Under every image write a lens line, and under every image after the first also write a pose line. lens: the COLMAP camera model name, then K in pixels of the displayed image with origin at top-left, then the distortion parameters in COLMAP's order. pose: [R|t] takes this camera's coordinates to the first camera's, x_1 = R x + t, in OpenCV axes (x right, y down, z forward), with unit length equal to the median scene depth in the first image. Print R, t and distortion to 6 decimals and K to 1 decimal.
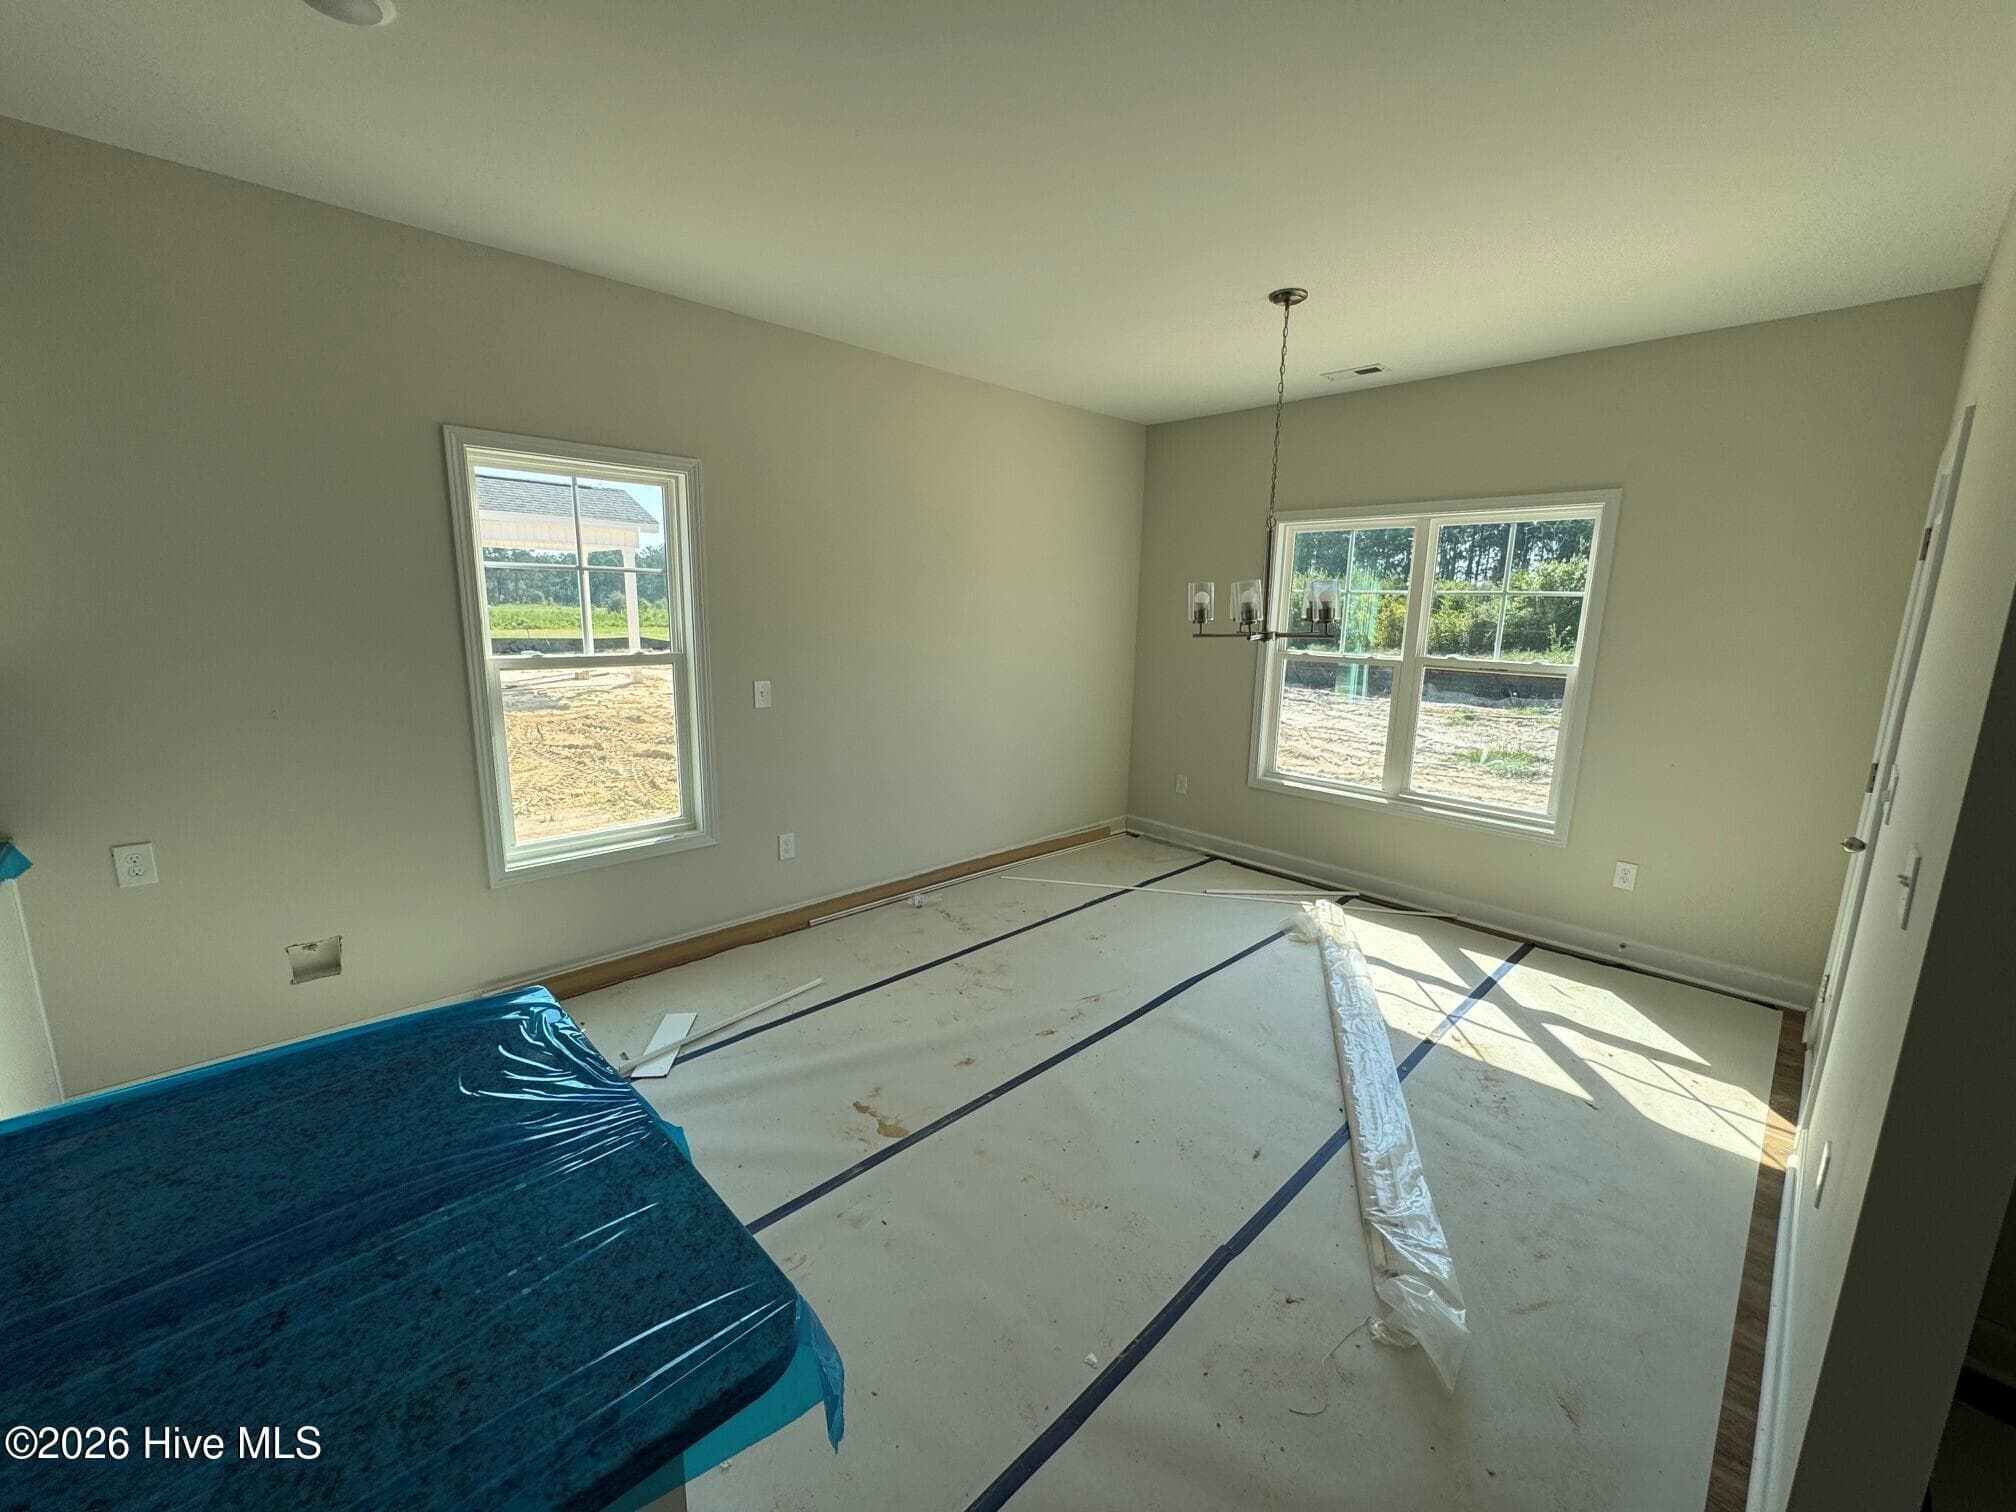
lens RADIAL K [[804.7, 0, 1008.0], [0, 804.7, 756.0], [0, 0, 1]] dist [0.000114, 0.000370]
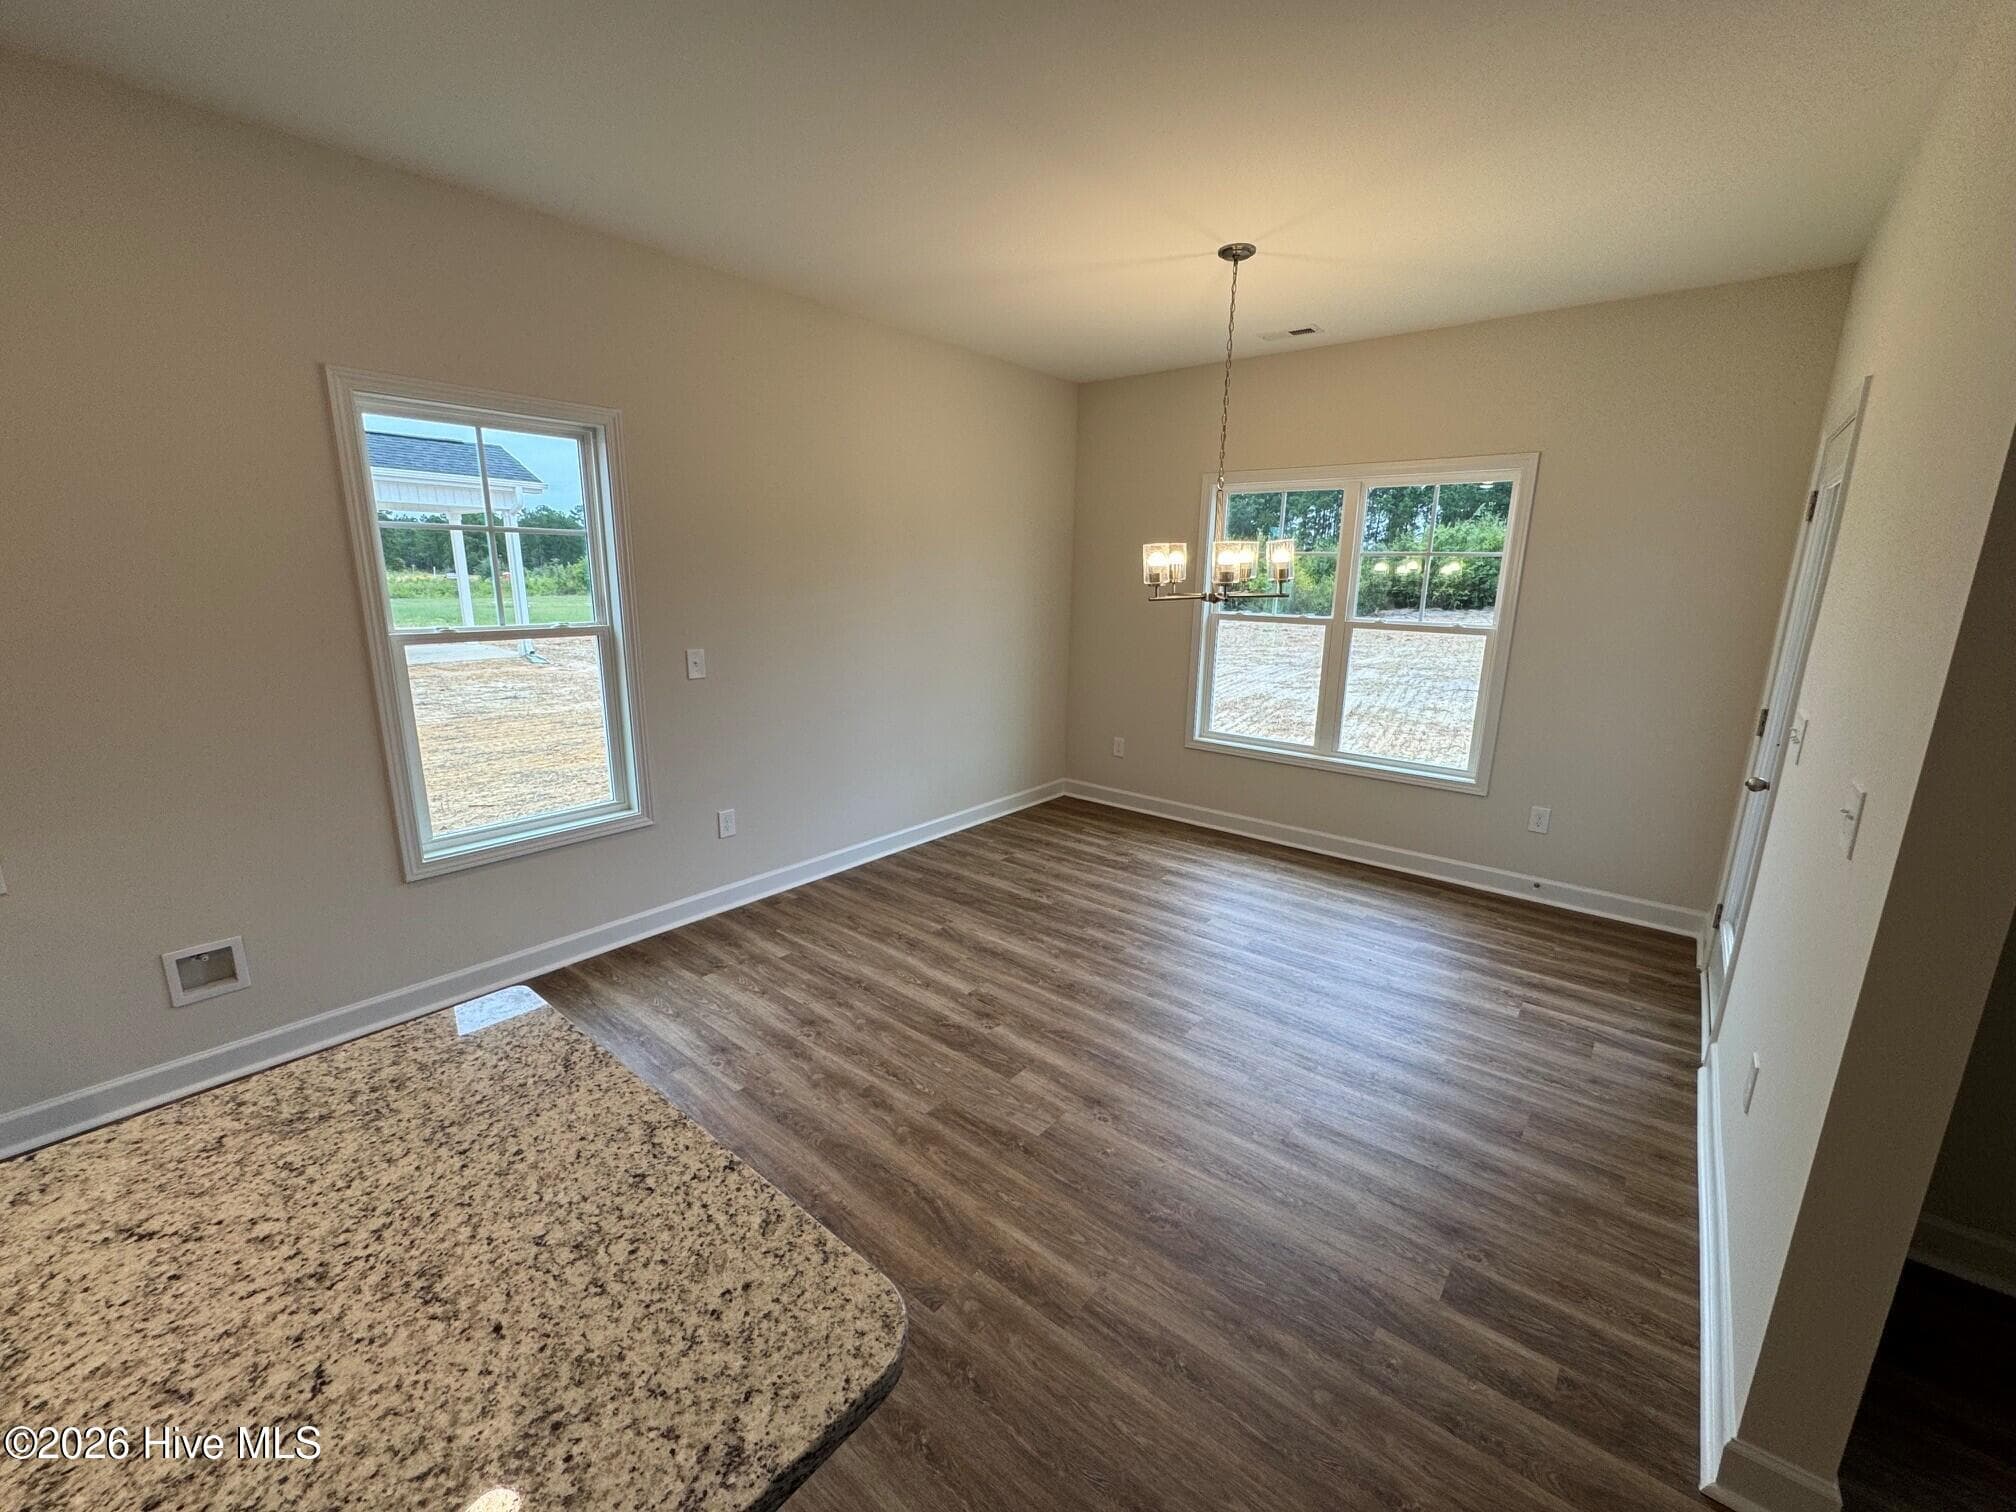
lens RADIAL K [[808.3, 0, 1008.0], [0, 808.3, 756.0], [0, 0, 1]] dist [0.001984, -0.000133]
pose [[0.993725, -0.030039, 0.107743, -0.184565], [0.025611, 0.998779, 0.042245, -0.000298], [-0.108881, -0.039221, 0.993281, 0.051452]]
